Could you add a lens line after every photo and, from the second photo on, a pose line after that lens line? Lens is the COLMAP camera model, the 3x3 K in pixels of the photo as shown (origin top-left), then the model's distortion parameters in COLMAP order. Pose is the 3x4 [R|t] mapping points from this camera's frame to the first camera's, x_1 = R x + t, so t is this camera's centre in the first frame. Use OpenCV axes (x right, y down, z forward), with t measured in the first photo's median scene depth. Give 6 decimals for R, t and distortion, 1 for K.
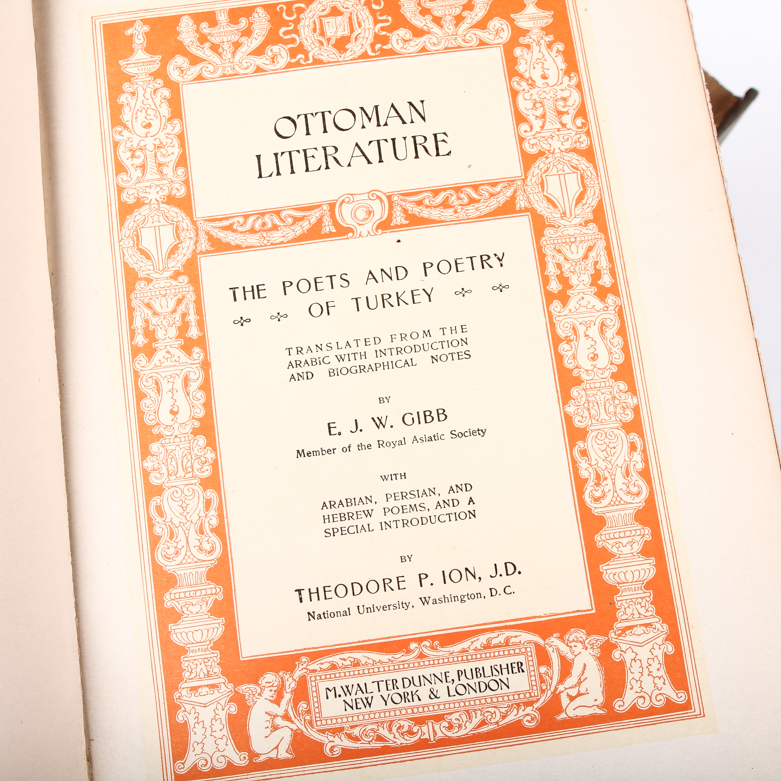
lens RADIAL K [[1345.3, 0, 390.2], [0, 1345.3, 389.8], [0, 0, 1]] dist [-0.099849, 0.000000]
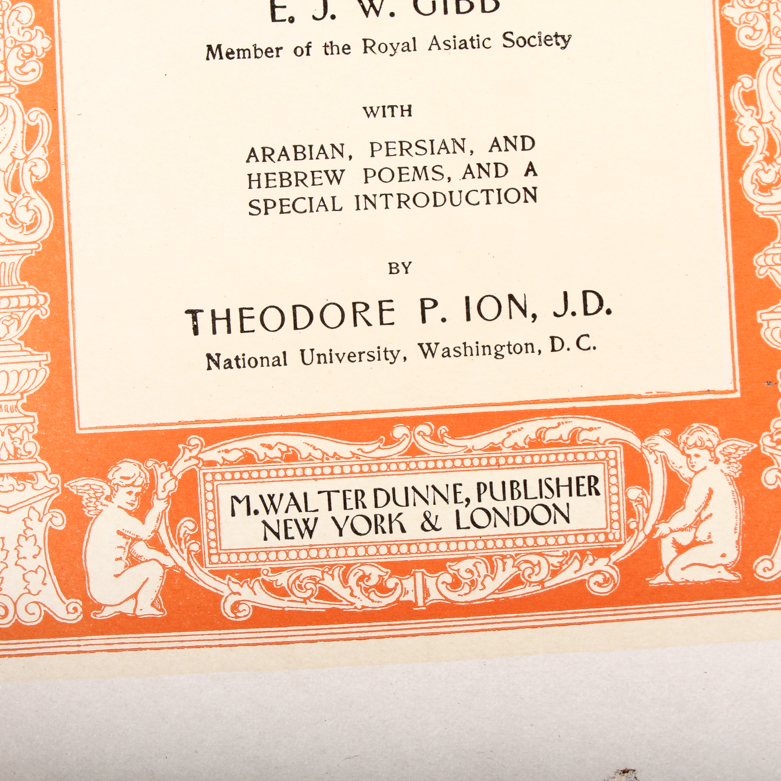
lens RADIAL K [[1345.3, 0, 389.8], [0, 1345.3, 390.2], [0, 0, 1]] dist [-0.099849, 0.000000]
pose [[0.996510, 0.077911, 0.029959, -0.004126], [-0.082702, 0.970183, 0.227829, 0.052481], [-0.011316, -0.229512, 0.973240, 0.477319]]
